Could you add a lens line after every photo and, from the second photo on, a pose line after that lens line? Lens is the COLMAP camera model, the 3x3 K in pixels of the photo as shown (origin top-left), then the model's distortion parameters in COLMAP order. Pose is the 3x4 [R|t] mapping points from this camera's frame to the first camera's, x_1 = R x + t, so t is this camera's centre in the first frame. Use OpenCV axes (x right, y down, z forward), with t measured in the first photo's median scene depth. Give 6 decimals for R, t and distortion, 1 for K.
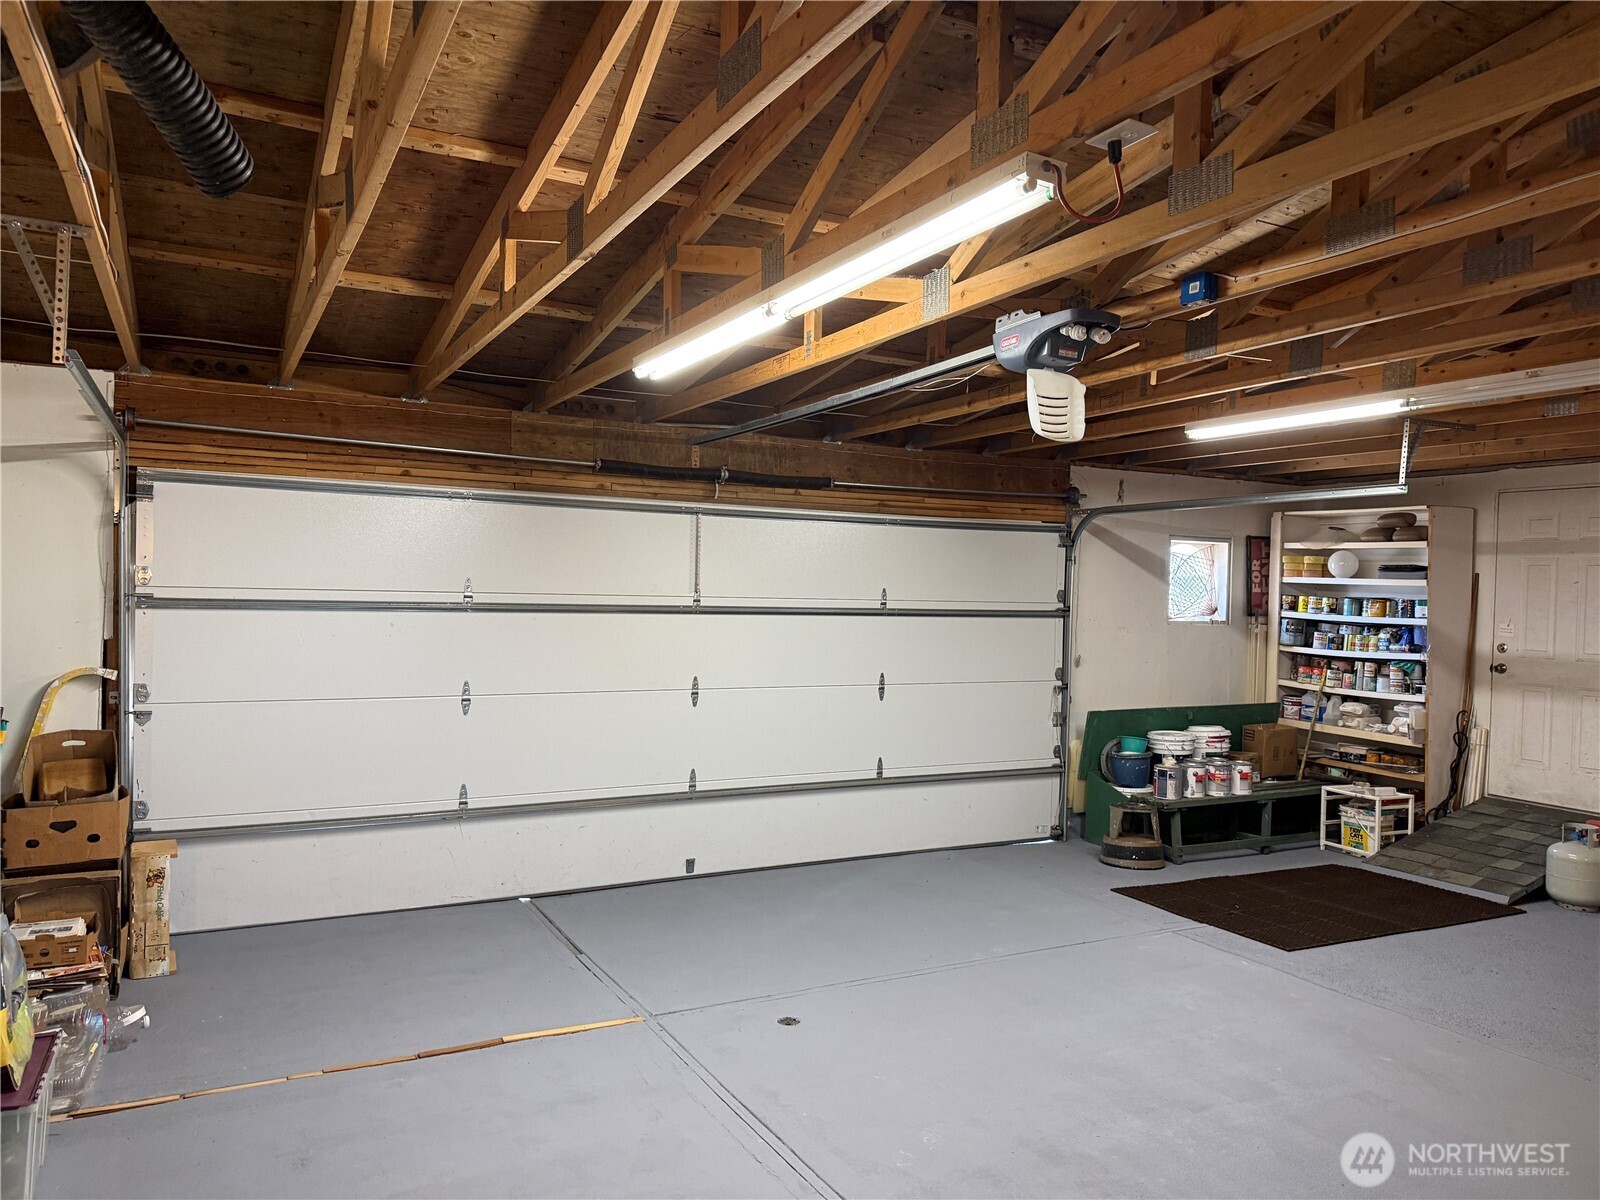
lens RADIAL K [[1120.9, 0, 802.7], [0, 1120.9, 612.5], [0, 0, 1]] dist [0.019492, -0.051755]
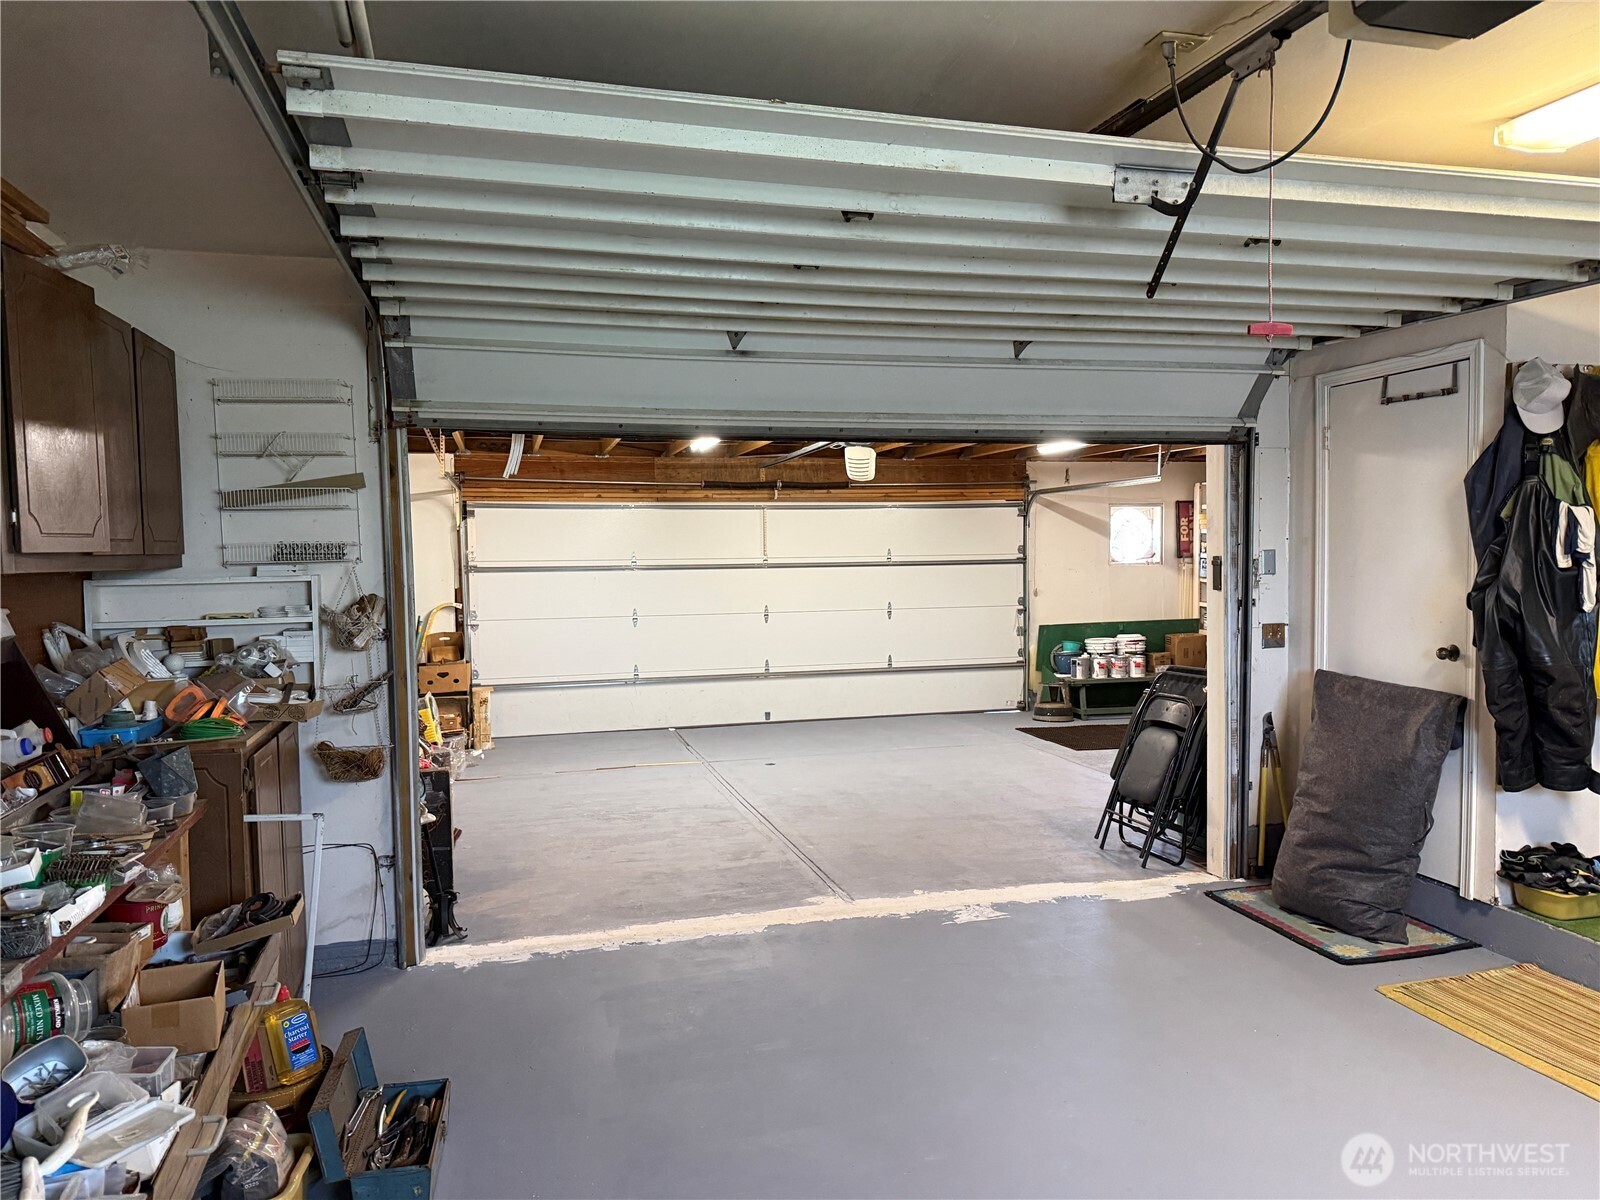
lens RADIAL K [[1120.9, 0, 806.6], [0, 1120.9, 600.4], [0, 0, 1]] dist [0.019492, -0.051755]
pose [[0.974830, -0.025359, -0.221501, 0.308647], [0.030551, 0.999332, 0.020045, 0.016760], [0.220845, -0.026307, 0.974954, -0.583501]]
